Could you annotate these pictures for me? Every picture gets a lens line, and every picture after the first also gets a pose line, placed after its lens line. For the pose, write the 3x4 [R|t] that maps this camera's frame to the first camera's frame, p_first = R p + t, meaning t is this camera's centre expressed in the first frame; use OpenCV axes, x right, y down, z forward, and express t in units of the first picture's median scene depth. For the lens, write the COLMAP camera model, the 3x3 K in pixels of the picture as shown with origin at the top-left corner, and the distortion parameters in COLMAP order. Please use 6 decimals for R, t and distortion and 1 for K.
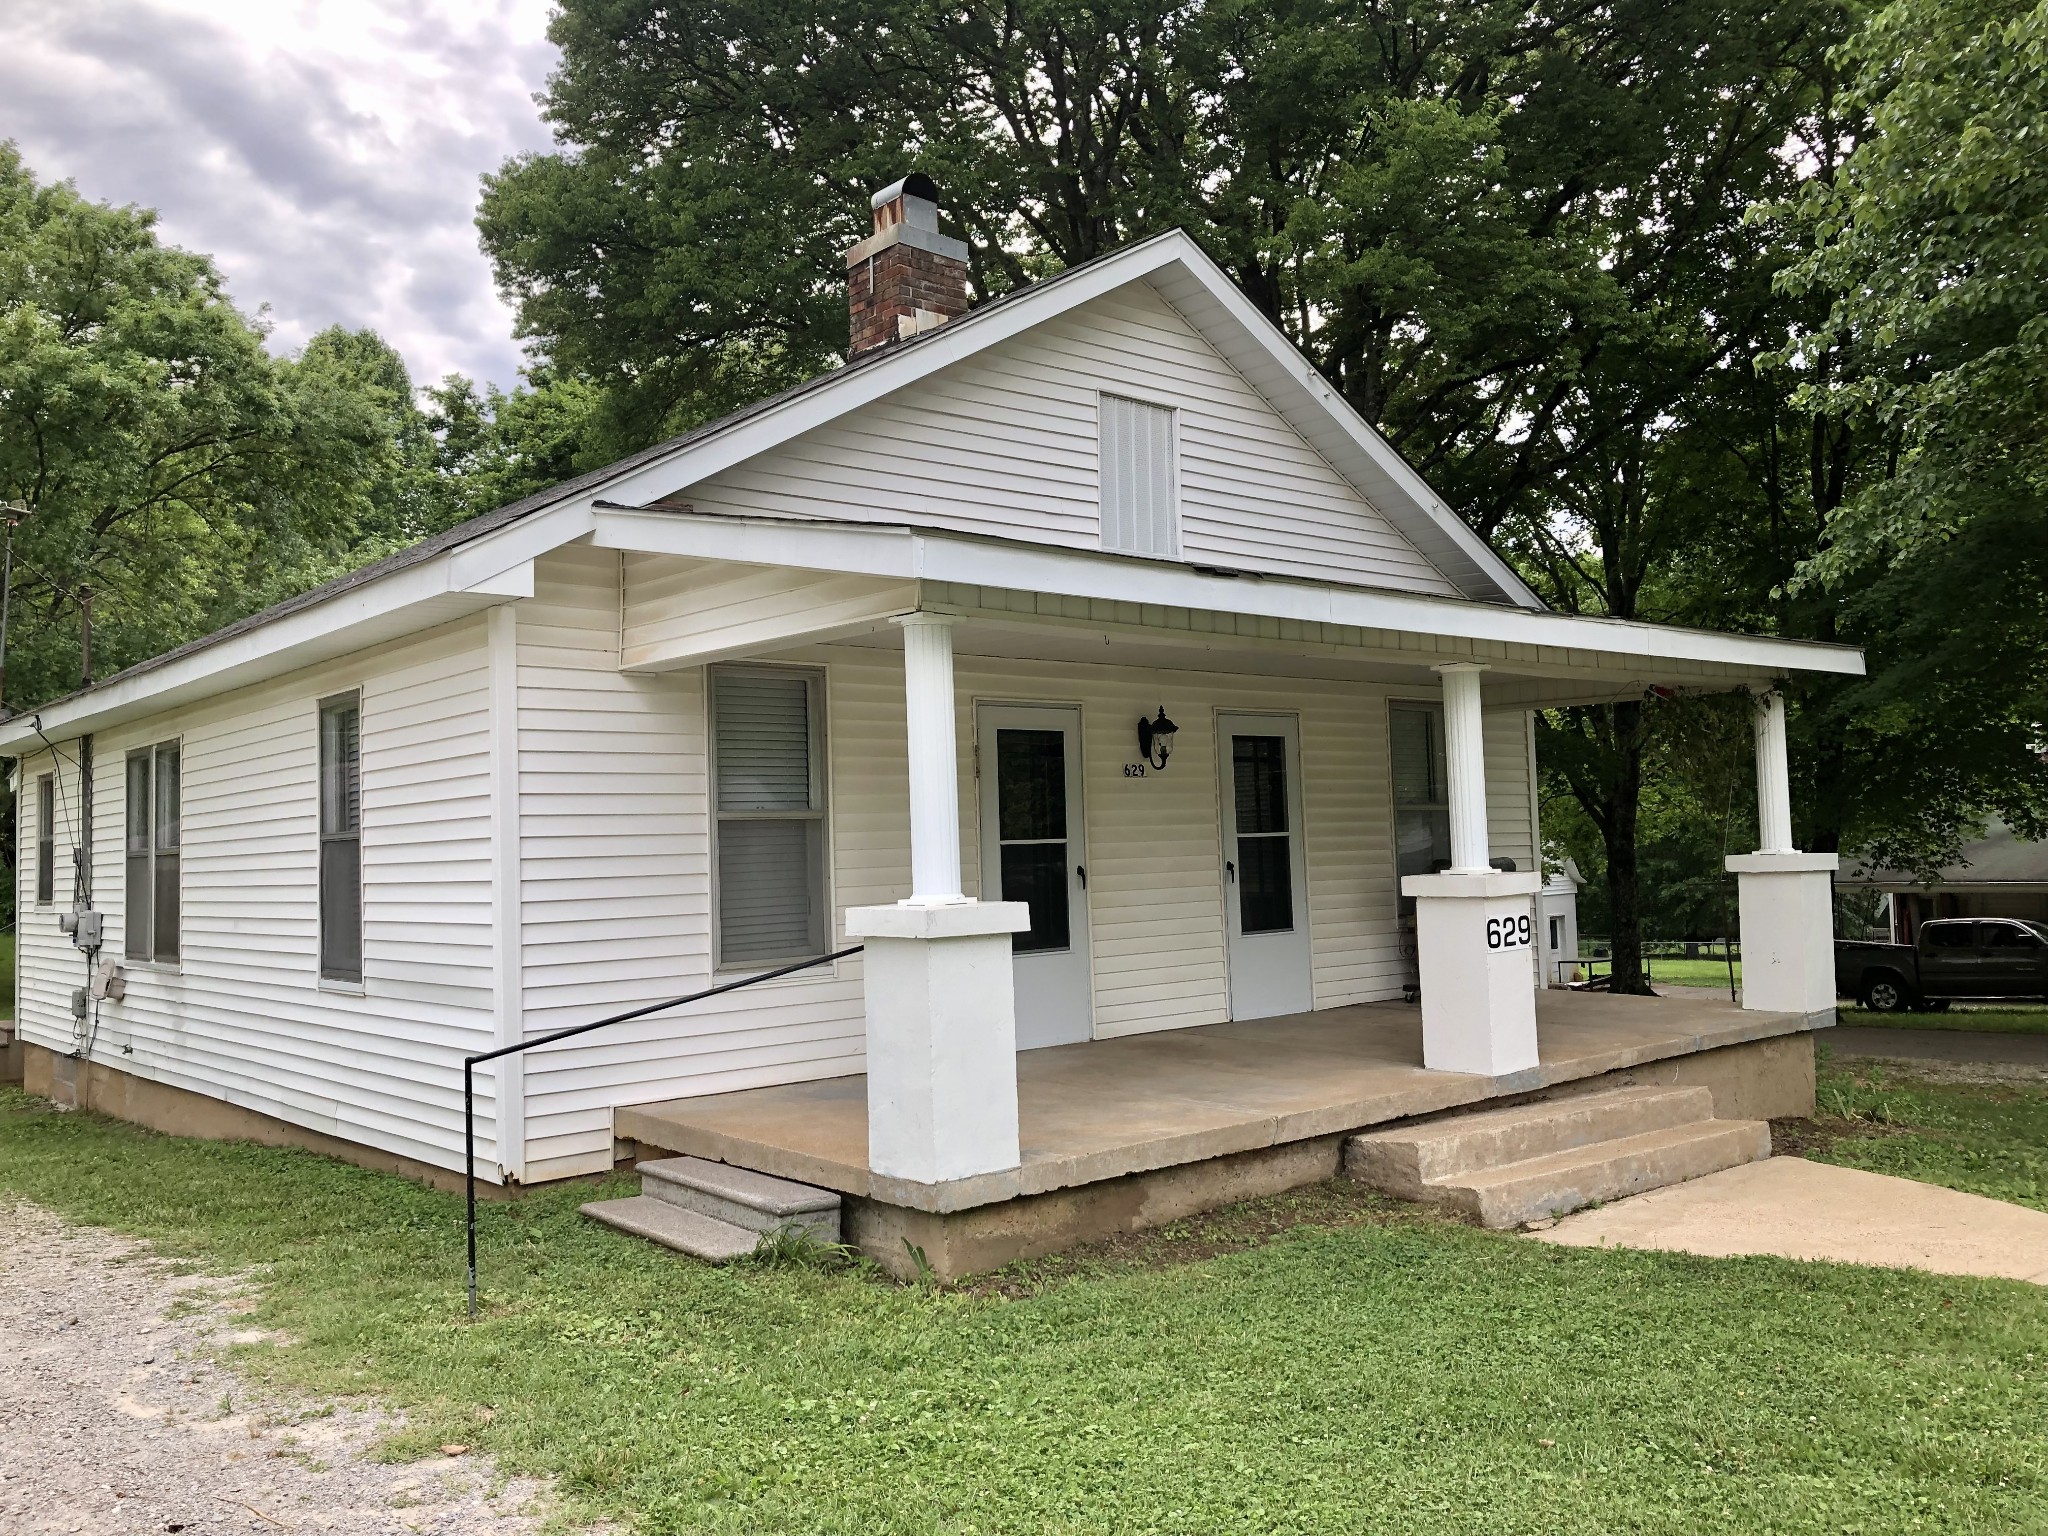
lens RADIAL K [[1693.4, 0, 1024.0], [0, 1693.4, 768.0], [0, 0, 1]] dist [-0.003210, -0.007161]
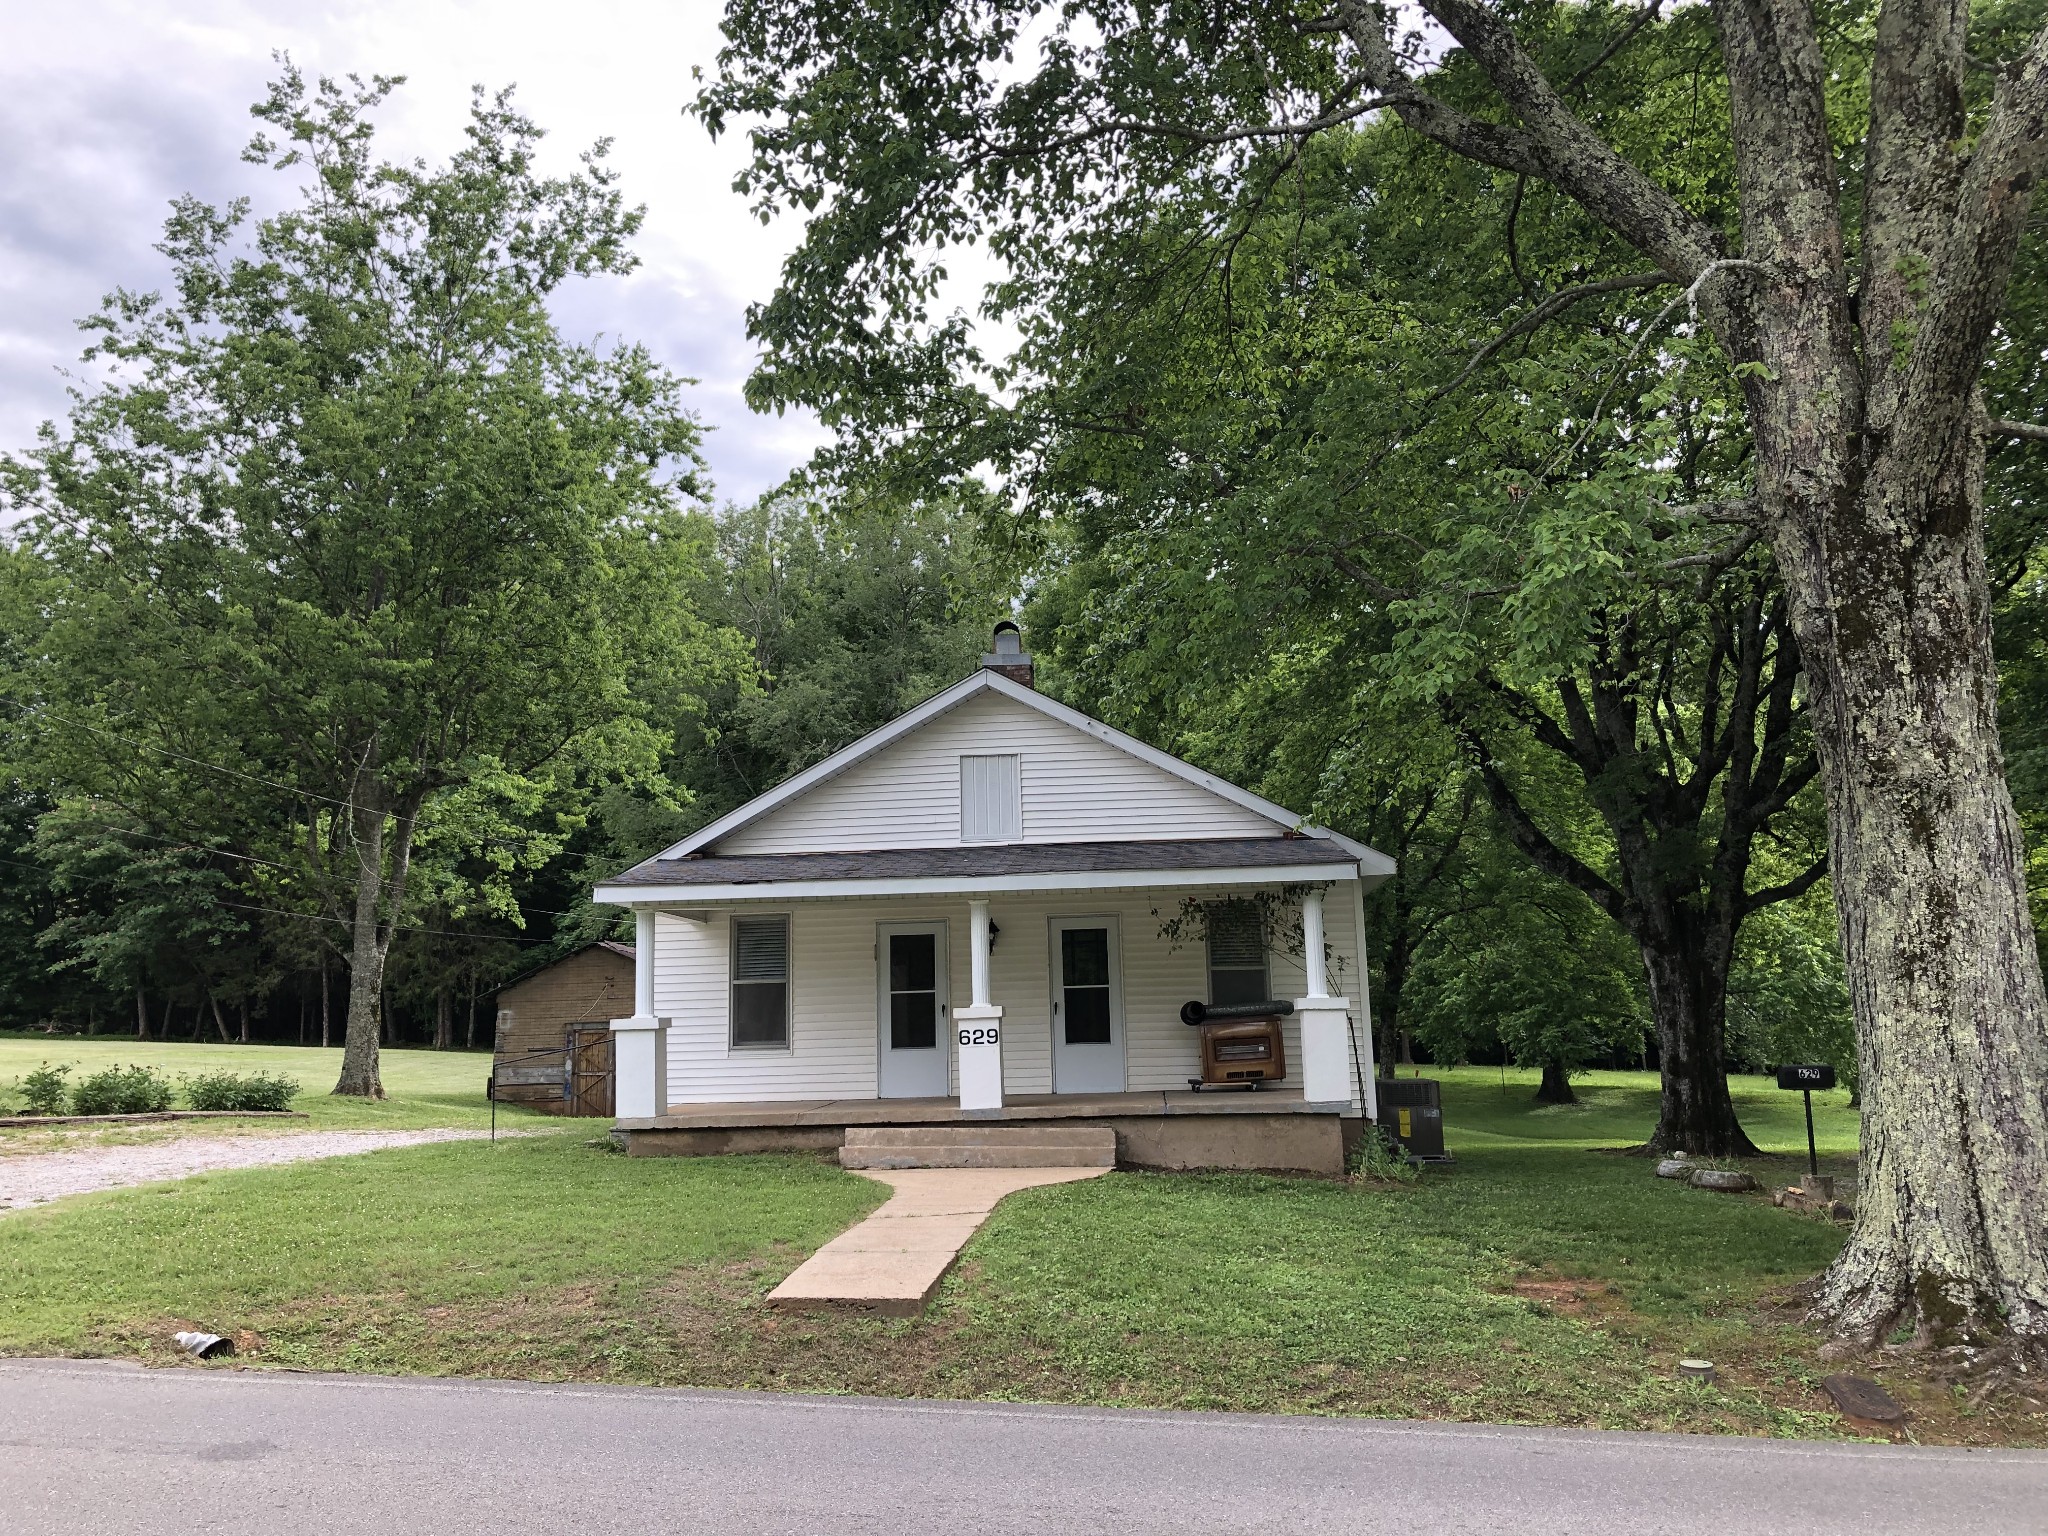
lens RADIAL K [[1693.4, 0, 1024.0], [0, 1693.4, 768.0], [0, 0, 1]] dist [-0.003210, -0.007161]
pose [[0.701596, -0.100434, -0.705462, 1.456717], [0.032607, 0.993505, -0.109014, 0.002588], [0.711829, 0.053481, 0.700314, -0.293725]]
